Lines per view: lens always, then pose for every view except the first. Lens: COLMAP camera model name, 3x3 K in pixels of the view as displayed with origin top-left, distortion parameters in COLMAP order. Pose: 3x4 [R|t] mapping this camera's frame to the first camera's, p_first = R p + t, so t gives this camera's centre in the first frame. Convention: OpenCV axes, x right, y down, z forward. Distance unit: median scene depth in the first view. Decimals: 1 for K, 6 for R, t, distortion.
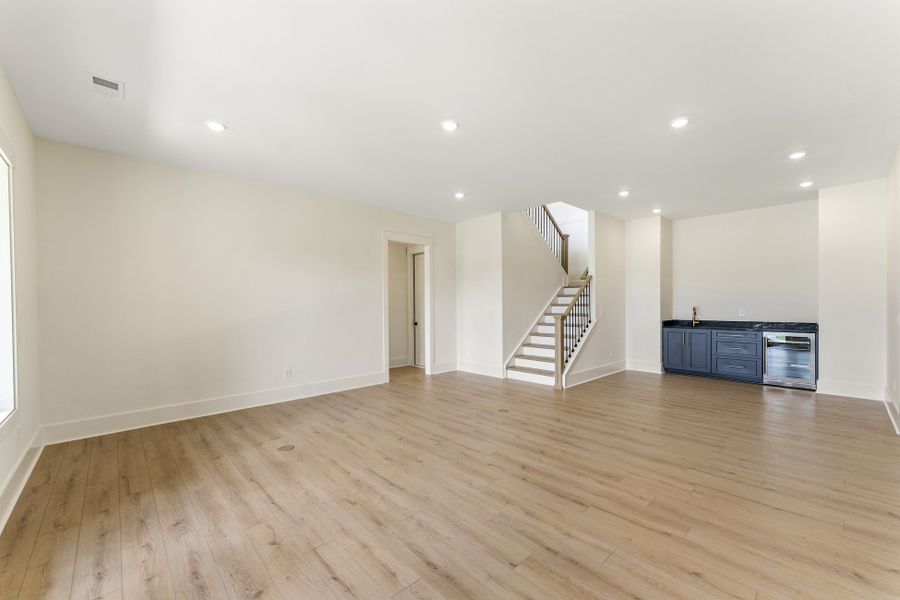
lens RADIAL K [[363.9, 0, 450.0], [0, 363.9, 300.0], [0, 0, 1]] dist [0.001902, 0.000268]
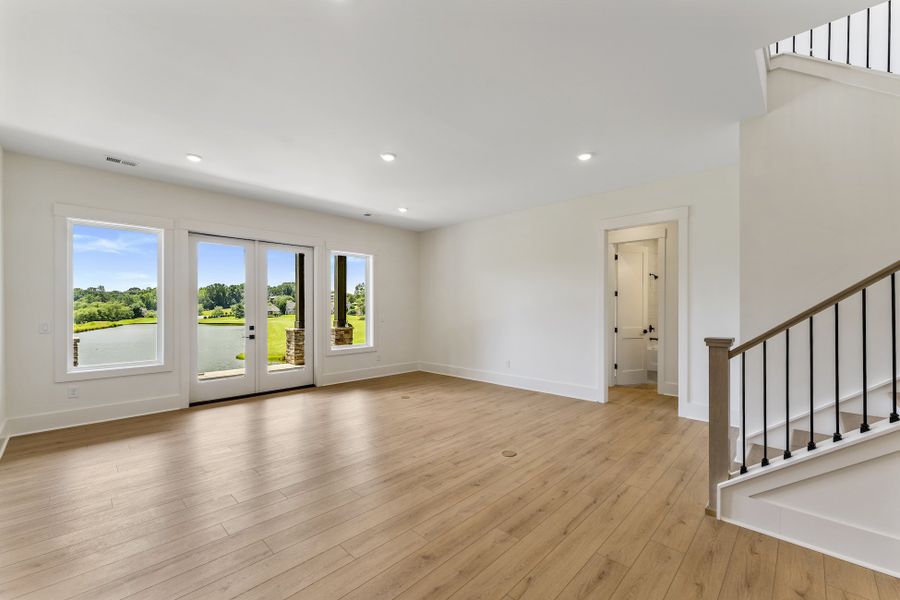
lens RADIAL K [[363.5, 0, 452.4], [0, 363.5, 307.6], [0, 0, 1]] dist [0.017734, 0.000156]
pose [[0.055839, 0.006832, -0.998416, 0.922127], [0.009061, 0.999932, 0.007349, -0.000823], [0.998399, -0.009457, 0.055773, 0.886315]]
